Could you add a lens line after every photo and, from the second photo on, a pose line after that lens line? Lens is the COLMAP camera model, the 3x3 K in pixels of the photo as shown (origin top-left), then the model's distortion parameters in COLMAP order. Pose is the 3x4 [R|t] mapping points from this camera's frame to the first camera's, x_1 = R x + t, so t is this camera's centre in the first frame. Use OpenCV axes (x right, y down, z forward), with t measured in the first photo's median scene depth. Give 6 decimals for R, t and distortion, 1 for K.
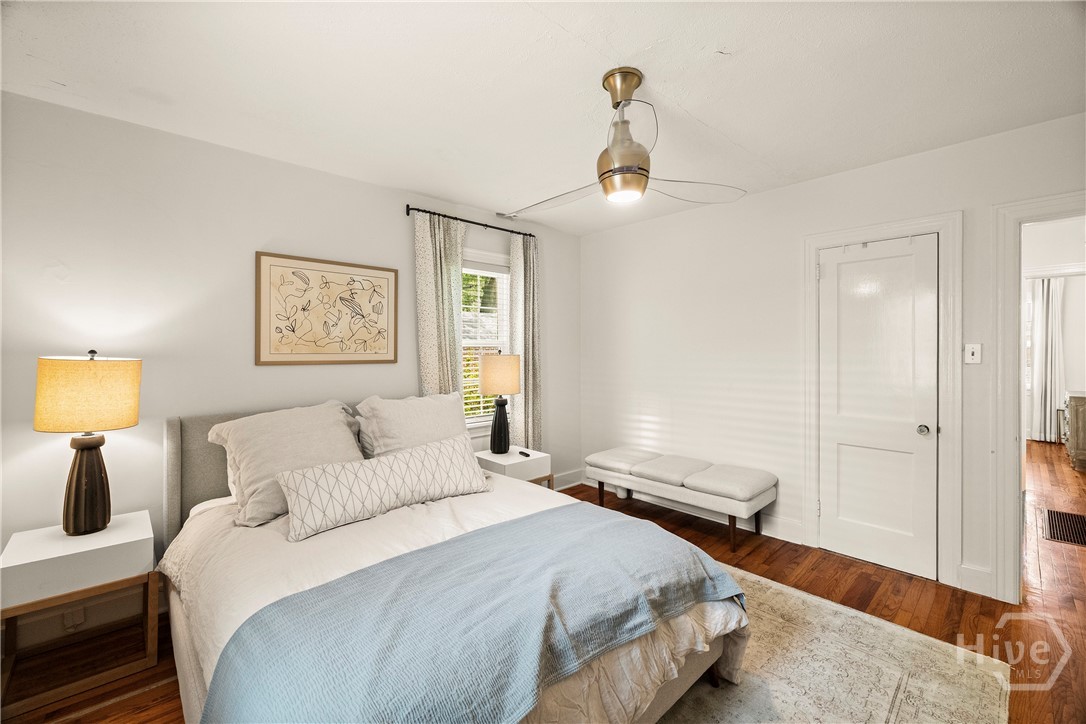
lens RADIAL K [[457.8, 0, 543.9], [0, 457.8, 355.7], [0, 0, 1]] dist [0.001639, 0.000875]
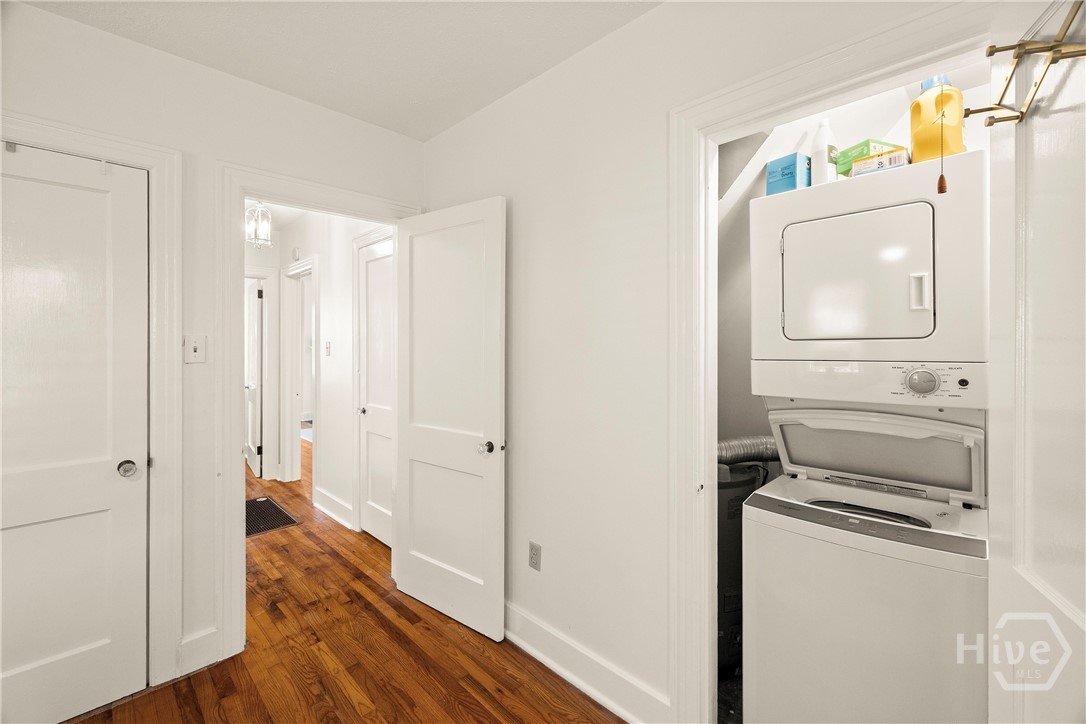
lens RADIAL K [[457.8, 0, 552.1], [0, 457.8, 346.0], [0, 0, 1]] dist [0.001639, 0.000875]
pose [[-0.036685, 0.004133, 0.999318, 0.165388], [0.007187, 0.999967, -0.003872, -0.003378], [-0.999301, 0.007041, -0.036713, 0.442488]]
